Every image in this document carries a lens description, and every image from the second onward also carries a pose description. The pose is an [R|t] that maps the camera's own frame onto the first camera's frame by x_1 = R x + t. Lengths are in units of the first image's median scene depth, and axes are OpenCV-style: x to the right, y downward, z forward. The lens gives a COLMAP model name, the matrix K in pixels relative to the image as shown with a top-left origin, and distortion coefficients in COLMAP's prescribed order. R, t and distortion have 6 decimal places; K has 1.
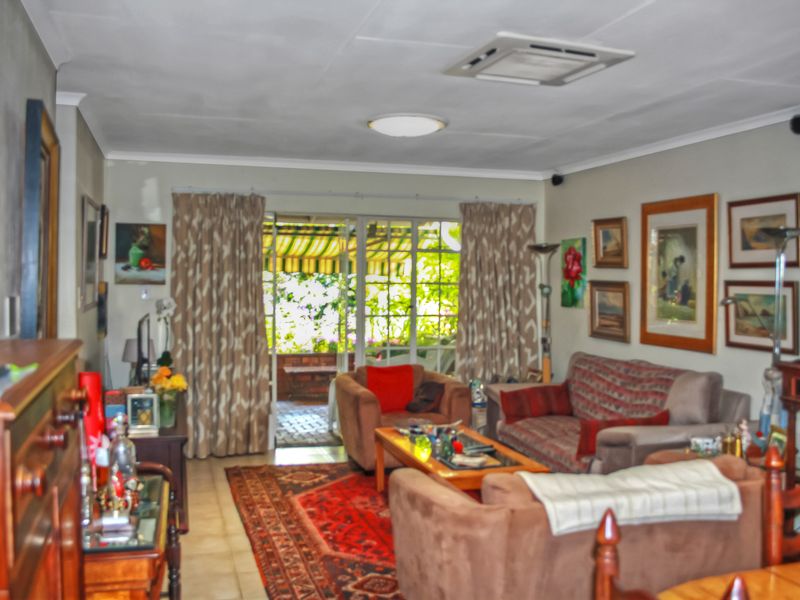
lens RADIAL K [[800.3, 0, 401.2], [0, 800.3, 304.7], [0, 0, 1]] dist [-0.123109, 0.000000]
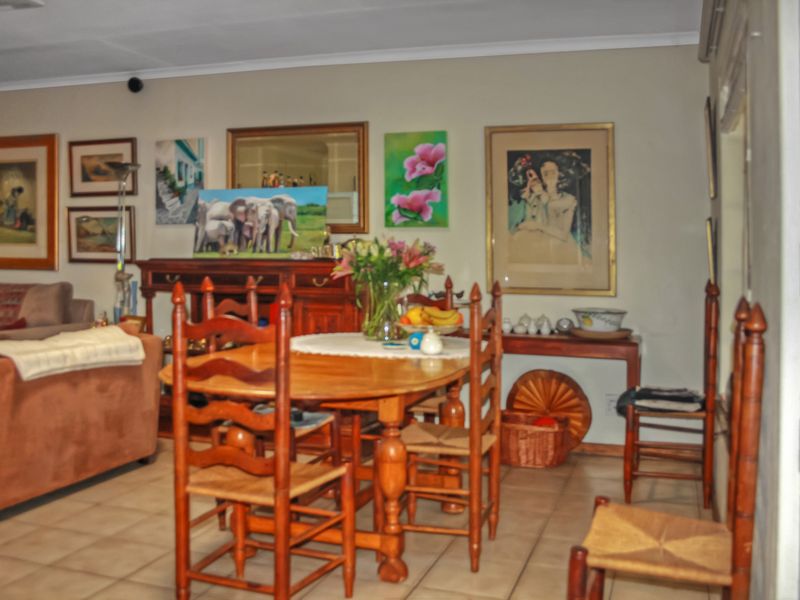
lens RADIAL K [[800.3, 0, 402.6], [0, 800.3, 295.3], [0, 0, 1]] dist [-0.123109, 0.000000]
pose [[0.587833, -0.027812, 0.808504, -0.261881], [0.009313, 0.999575, 0.027613, 0.078976], [-0.808929, -0.008702, 0.587842, -0.114223]]
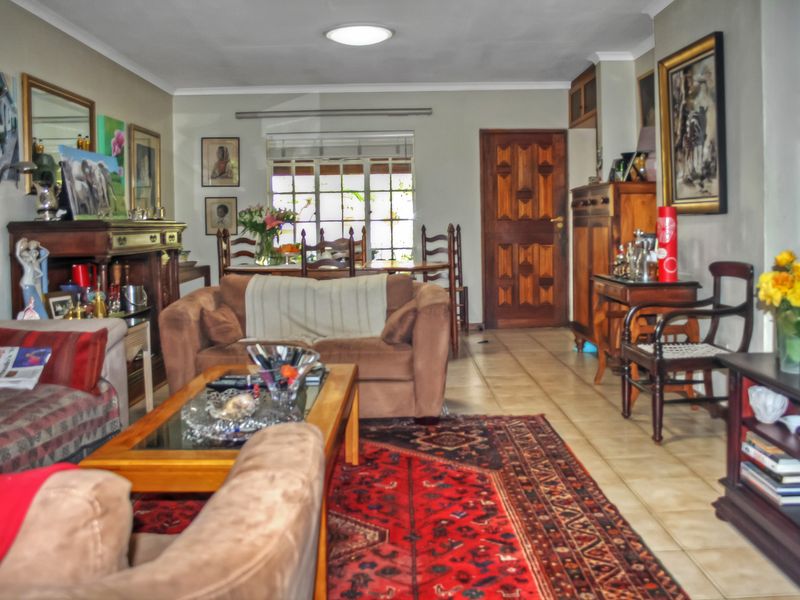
lens RADIAL K [[800.3, 0, 398.7], [0, 800.3, 298.0], [0, 0, 1]] dist [-0.123109, 0.000000]
pose [[-0.960009, -0.006400, 0.279895, -0.193463], [0.027923, 0.992565, 0.118469, 0.045782], [-0.278573, 0.121547, -0.952693, 1.534456]]
